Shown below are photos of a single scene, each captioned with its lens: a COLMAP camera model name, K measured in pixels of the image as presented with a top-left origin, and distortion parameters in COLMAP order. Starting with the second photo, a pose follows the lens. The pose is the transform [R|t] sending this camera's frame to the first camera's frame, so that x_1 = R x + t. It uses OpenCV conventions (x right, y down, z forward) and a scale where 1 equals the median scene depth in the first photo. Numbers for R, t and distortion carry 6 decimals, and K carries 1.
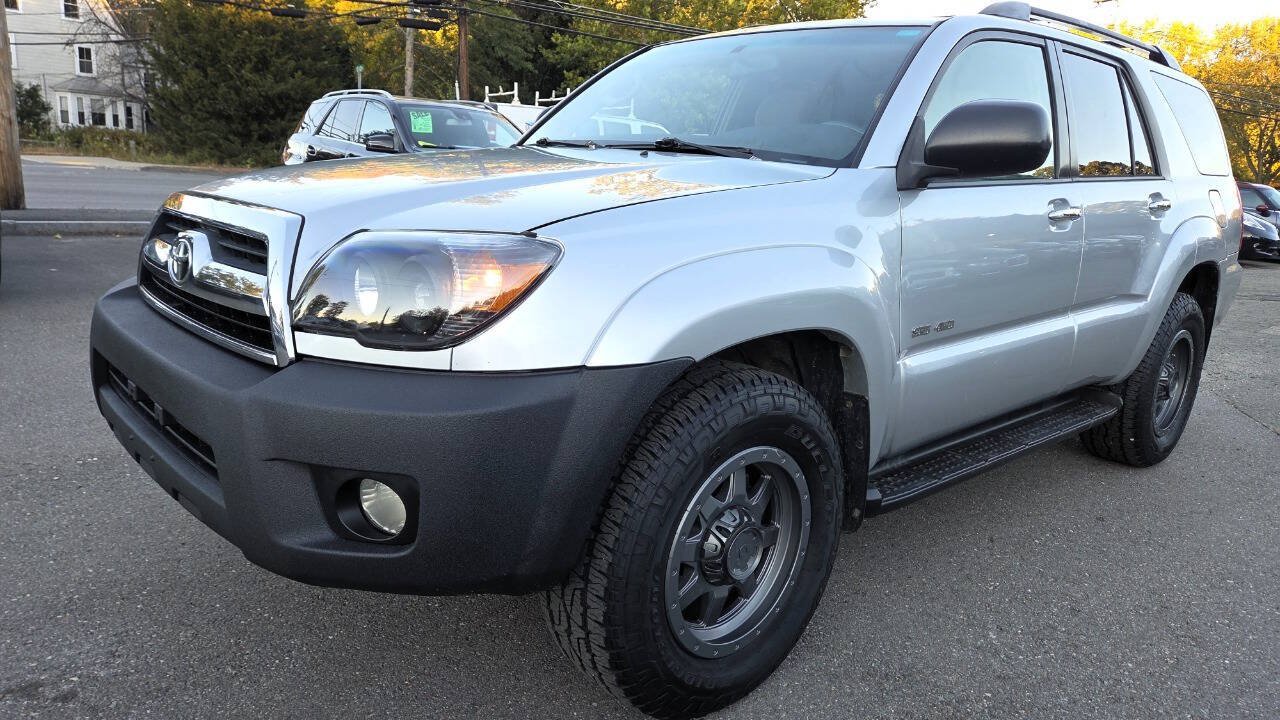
lens RADIAL K [[919.9, 0, 640.9], [0, 919.9, 345.2], [0, 0, 1]] dist [0.075901, -0.073587]
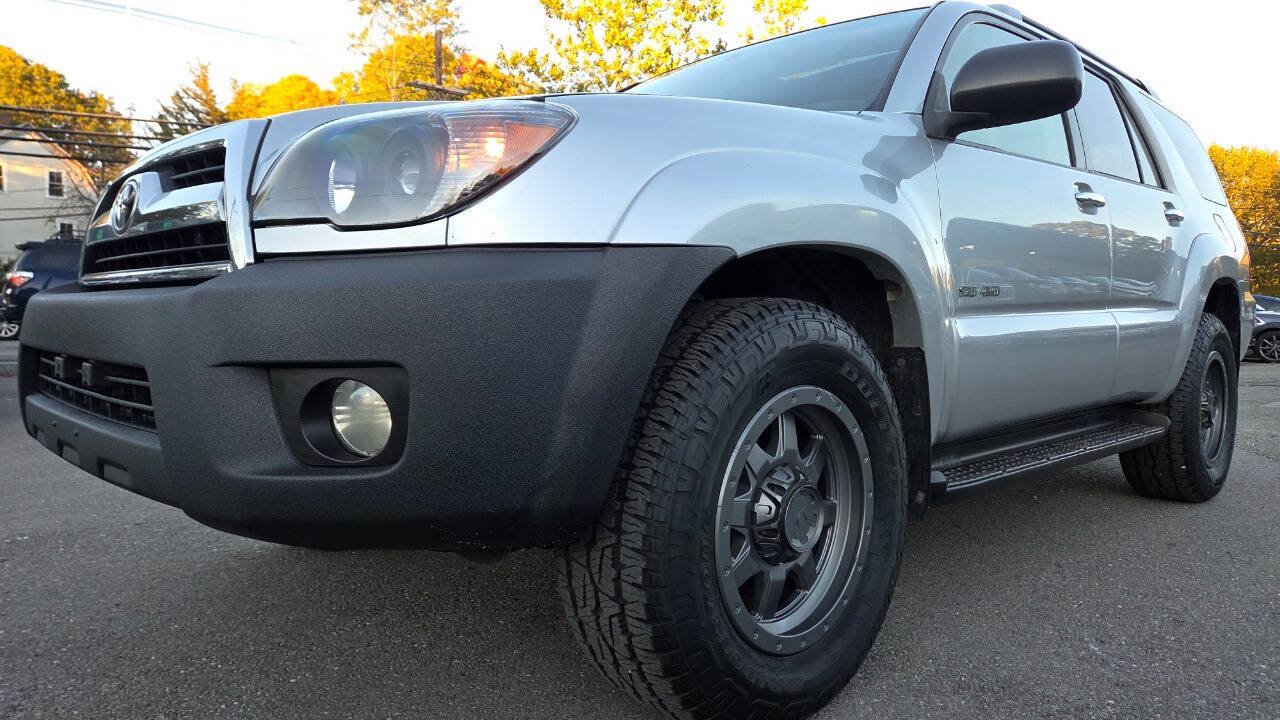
lens RADIAL K [[913.4, 0, 644.6], [0, 913.4, 324.0], [0, 0, 1]] dist [0.069271, -0.066524]
pose [[0.998366, -0.046223, 0.033595, -0.048096], [0.051841, 0.979975, -0.192255, 0.203425], [-0.024036, 0.193683, 0.980770, 0.168368]]
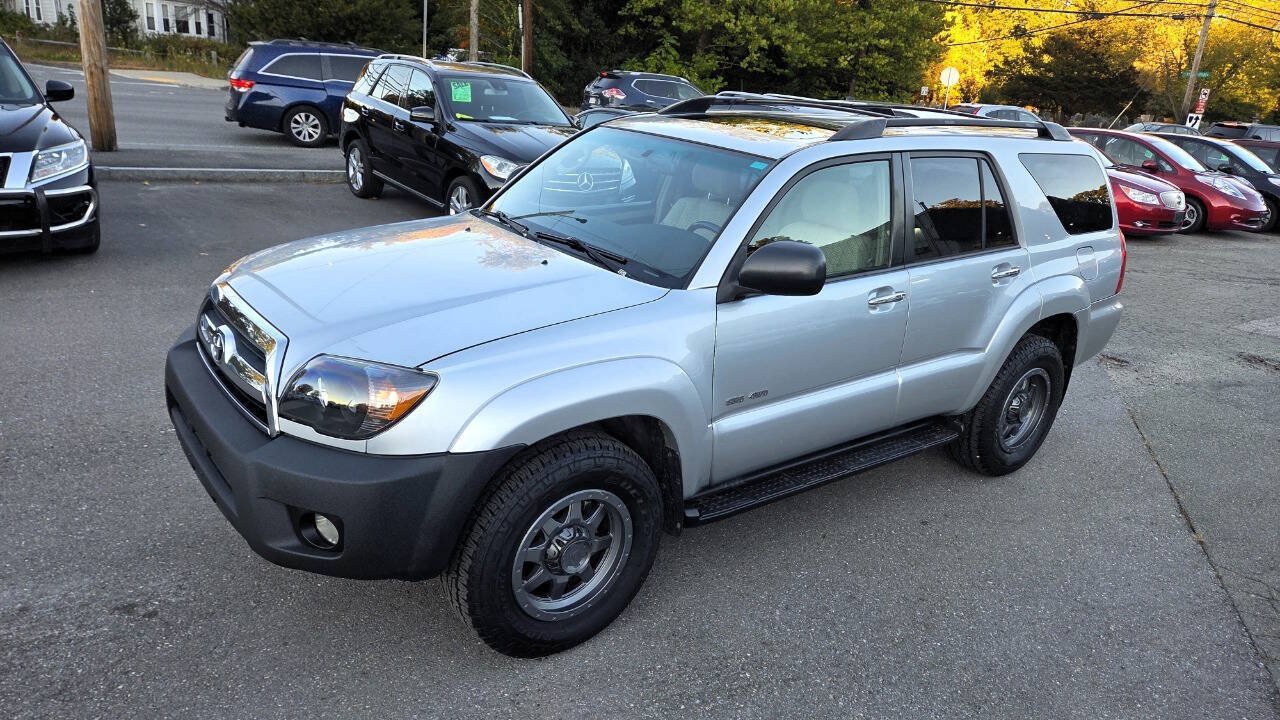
lens RADIAL K [[943.7, 0, 640.0], [0, 943.7, 360.0], [0, 0, 1]] dist [0.080421, -0.074599]
pose [[0.995111, 0.054184, -0.082576, 0.326947], [-0.044080, 0.991841, 0.119616, -0.286055], [0.088384, -0.115392, 0.989380, -0.495072]]
